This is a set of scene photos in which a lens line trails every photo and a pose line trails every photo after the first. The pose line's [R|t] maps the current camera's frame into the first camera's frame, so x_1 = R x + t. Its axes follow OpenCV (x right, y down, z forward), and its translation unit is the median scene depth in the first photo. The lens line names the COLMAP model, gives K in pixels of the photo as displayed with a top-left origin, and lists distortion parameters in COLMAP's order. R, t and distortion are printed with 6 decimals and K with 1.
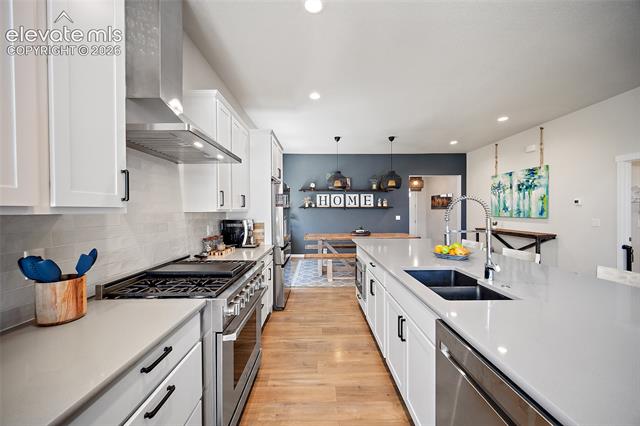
lens RADIAL K [[251.8, 0, 319.3], [0, 251.8, 212.7], [0, 0, 1]] dist [-0.002949, 0.000477]
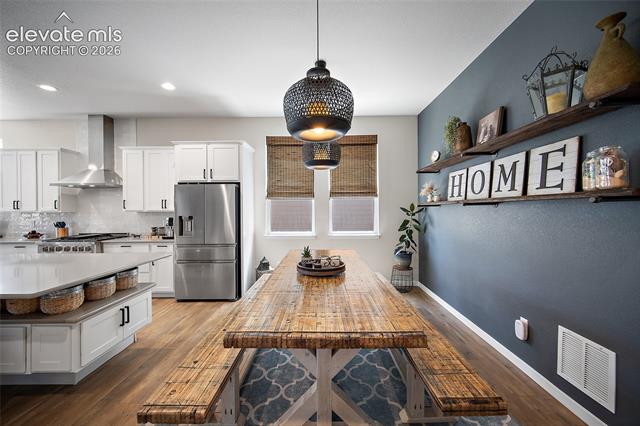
lens RADIAL K [[251.8, 0, 319.9], [0, 251.8, 212.9], [0, 0, 1]] dist [-0.002949, 0.000477]
pose [[-0.016587, 0.014075, -0.999763, 0.475092], [-0.003114, 0.999895, 0.014129, -0.009020], [0.999858, 0.003348, -0.016541, 0.835331]]
